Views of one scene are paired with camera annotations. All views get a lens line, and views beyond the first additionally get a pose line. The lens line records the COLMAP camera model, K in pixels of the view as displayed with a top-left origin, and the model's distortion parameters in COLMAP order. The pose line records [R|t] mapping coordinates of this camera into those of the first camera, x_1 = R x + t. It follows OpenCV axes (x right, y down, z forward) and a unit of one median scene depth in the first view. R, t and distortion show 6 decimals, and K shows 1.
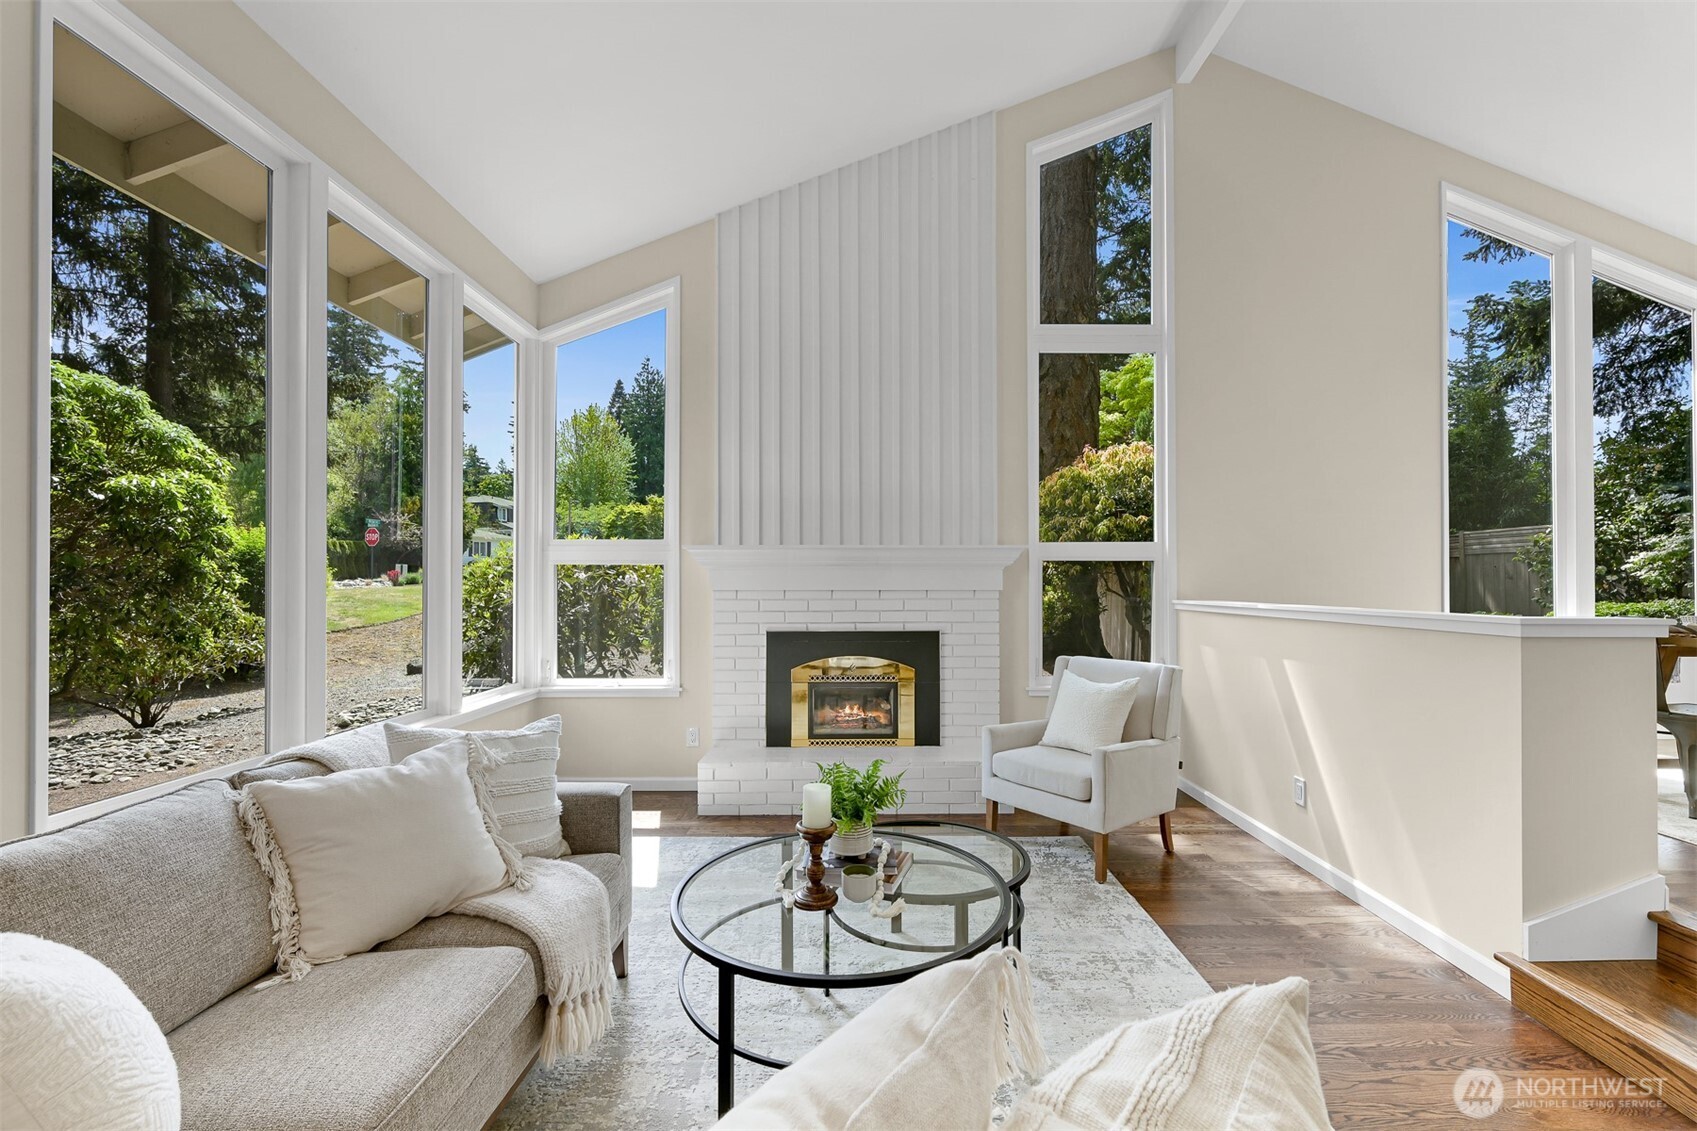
lens RADIAL K [[705.0, 0, 859.2], [0, 705.0, 573.4], [0, 0, 1]] dist [-0.002197, -0.000303]
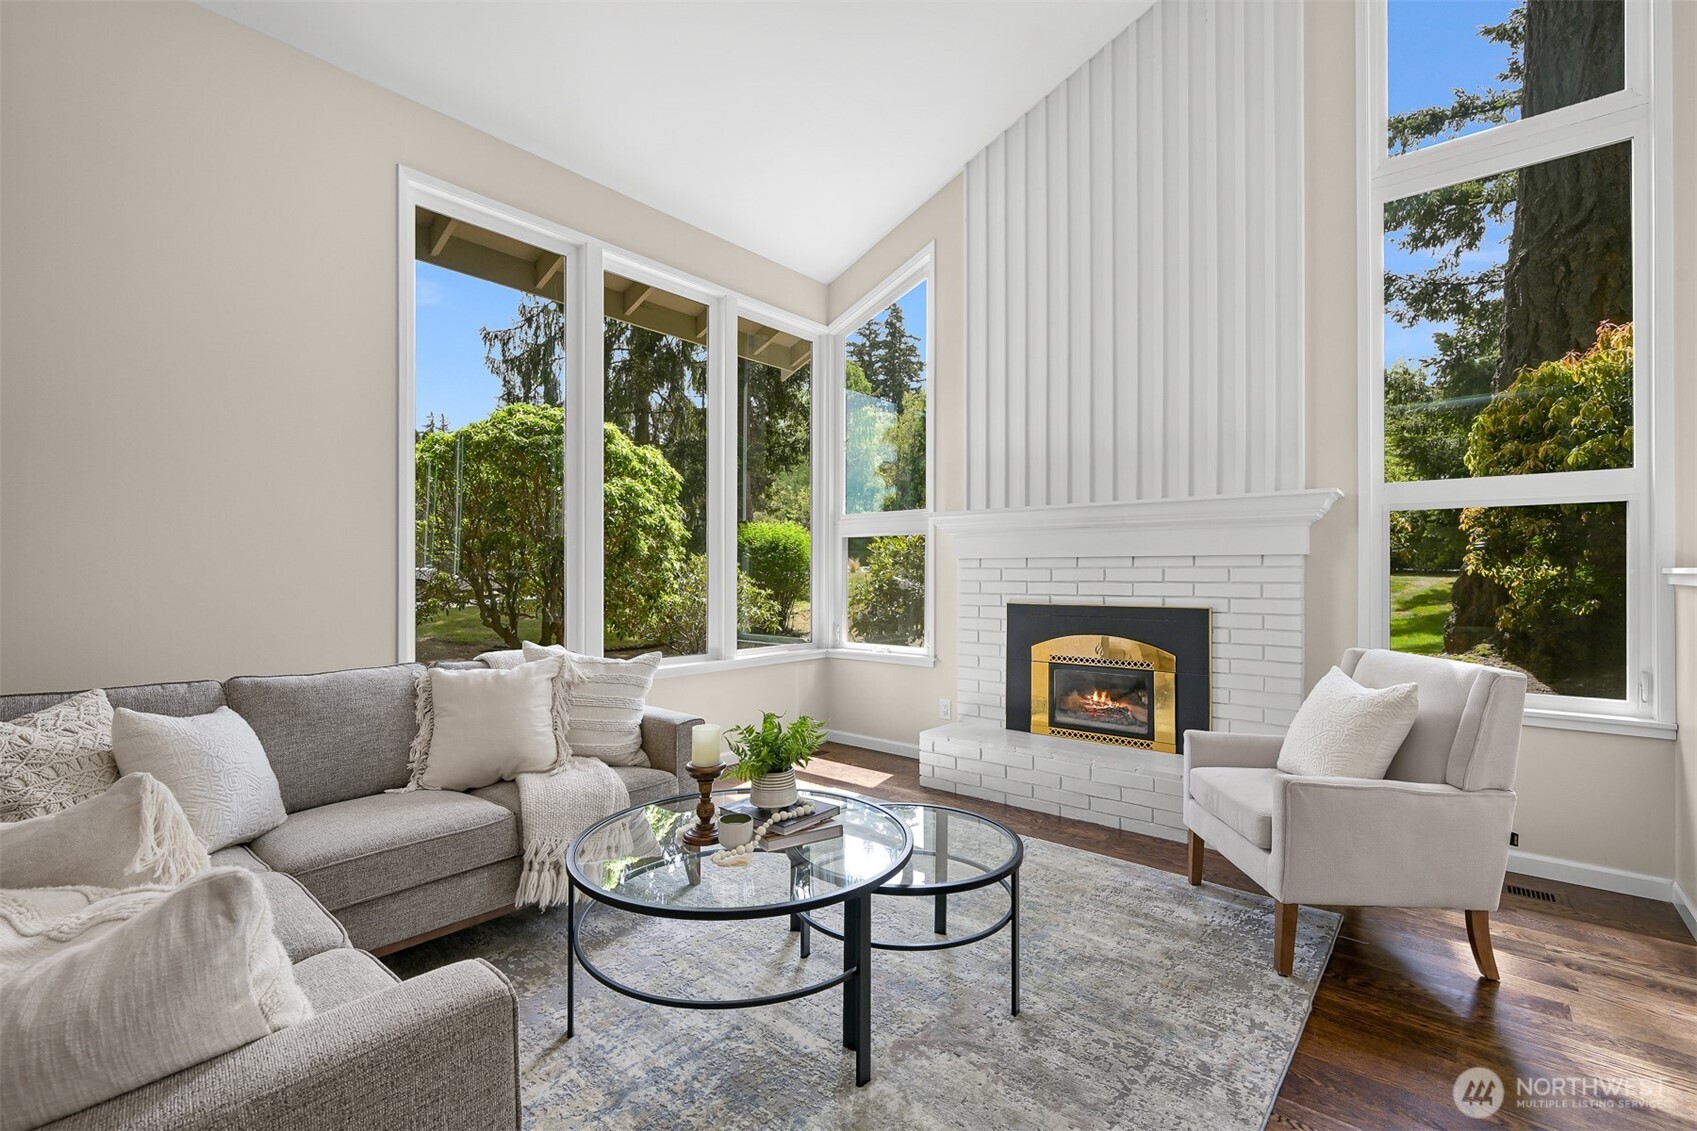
lens RADIAL K [[744.3, 0, 861.0], [0, 744.3, 567.5], [0, 0, 1]] dist [-0.007657, 0.000169]
pose [[0.763908, -0.003422, -0.645316, 0.345806], [0.009236, 0.999941, 0.005631, 0.029138], [0.645259, -0.010261, 0.763895, 0.140661]]
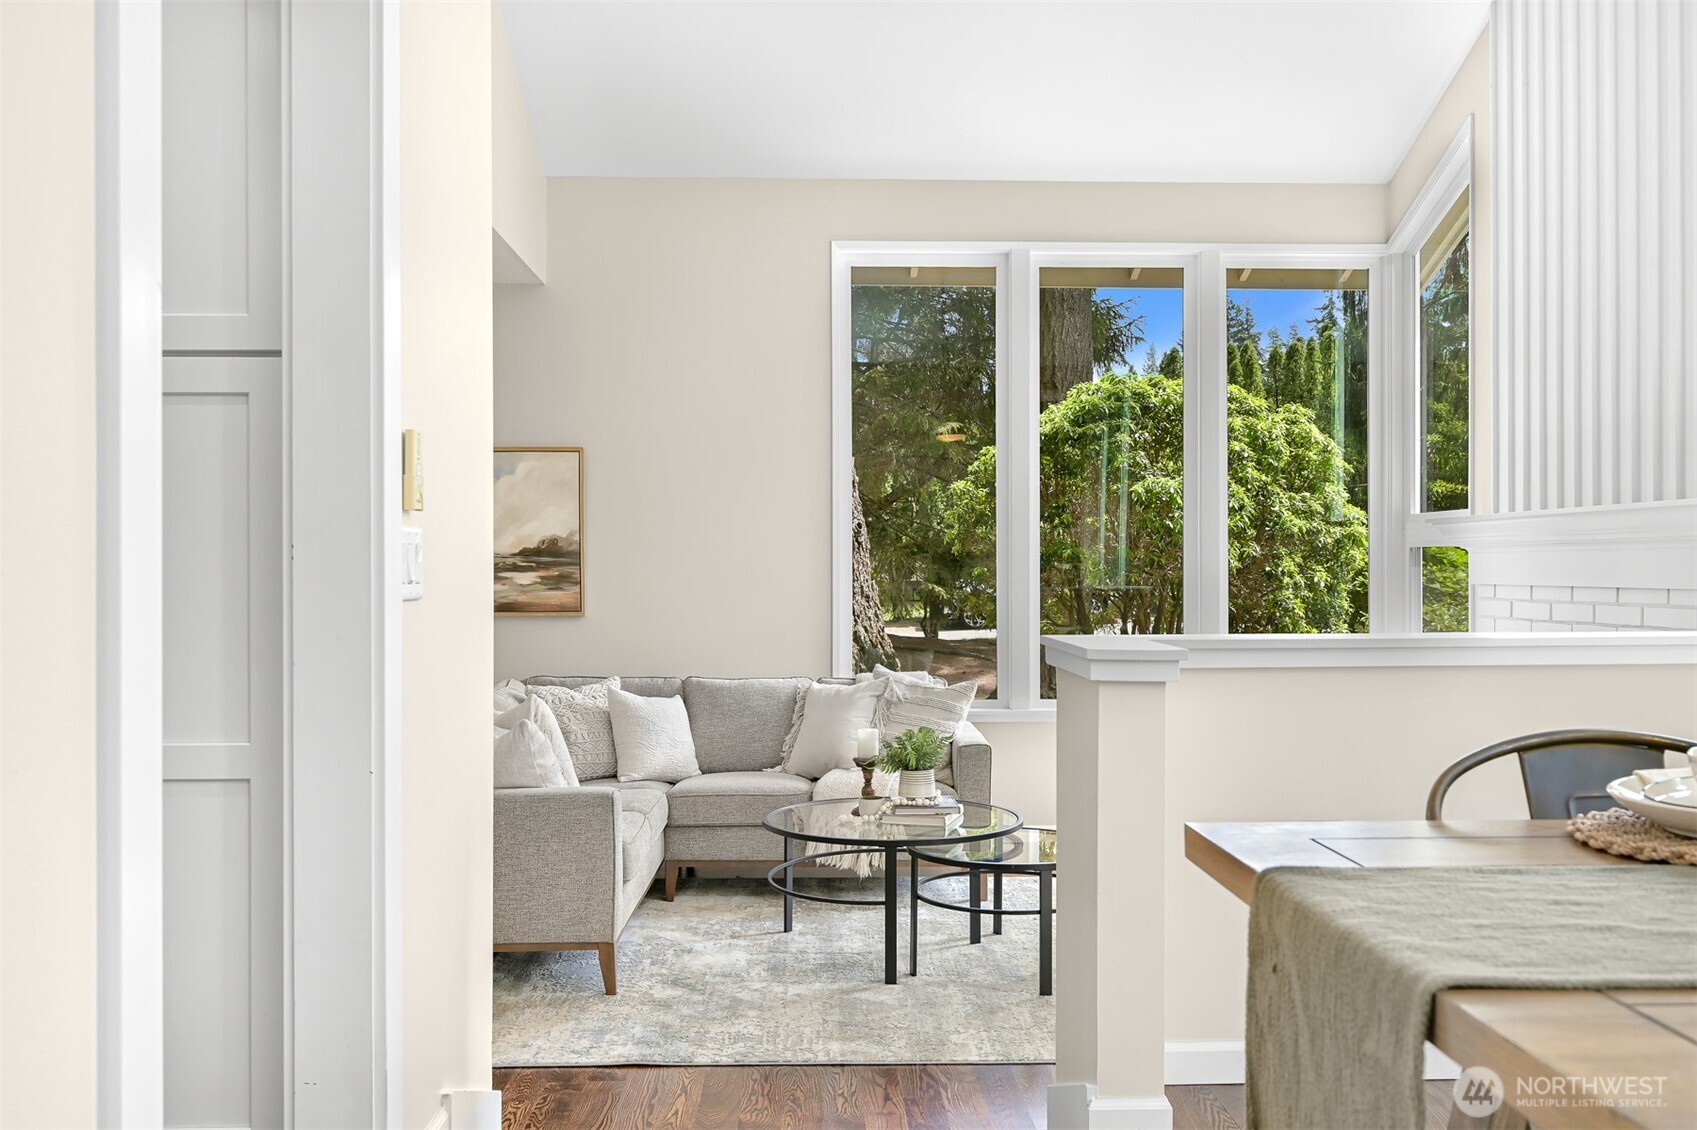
lens RADIAL K [[1447.4, 0, 856.6], [0, 1447.4, 573.3], [0, 0, 1]] dist [-0.002787, 0.036096]
pose [[0.030095, 0.002718, -0.999543, 1.153861], [0.014402, 0.999891, 0.003152, -0.001375], [0.999443, -0.014490, 0.030053, 0.386206]]
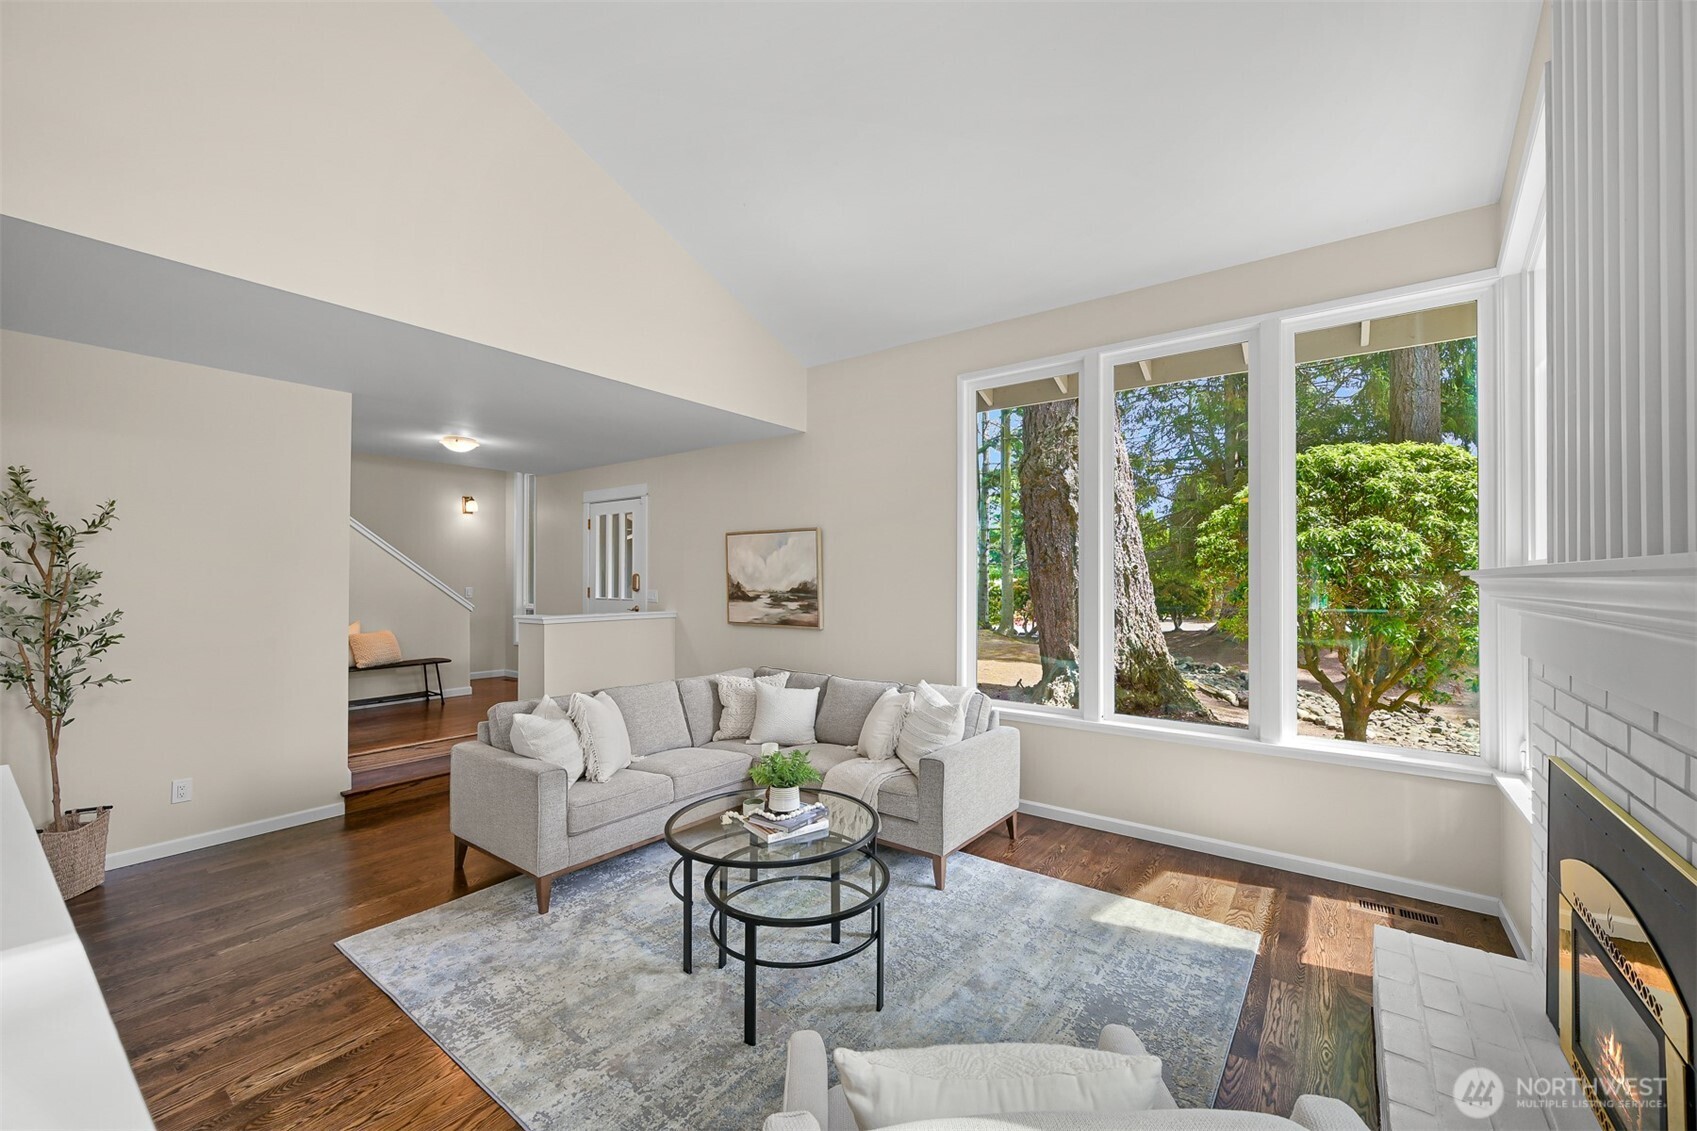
lens RADIAL K [[670.5, 0, 839.2], [0, 670.5, 573.4], [0, 0, 1]] dist [-0.002116, 0.000692]
pose [[-0.590010, -0.010735, -0.807325, 0.499833], [0.007415, 0.999797, -0.018714, -0.033266], [0.807362, -0.017028, -0.589810, 0.893306]]
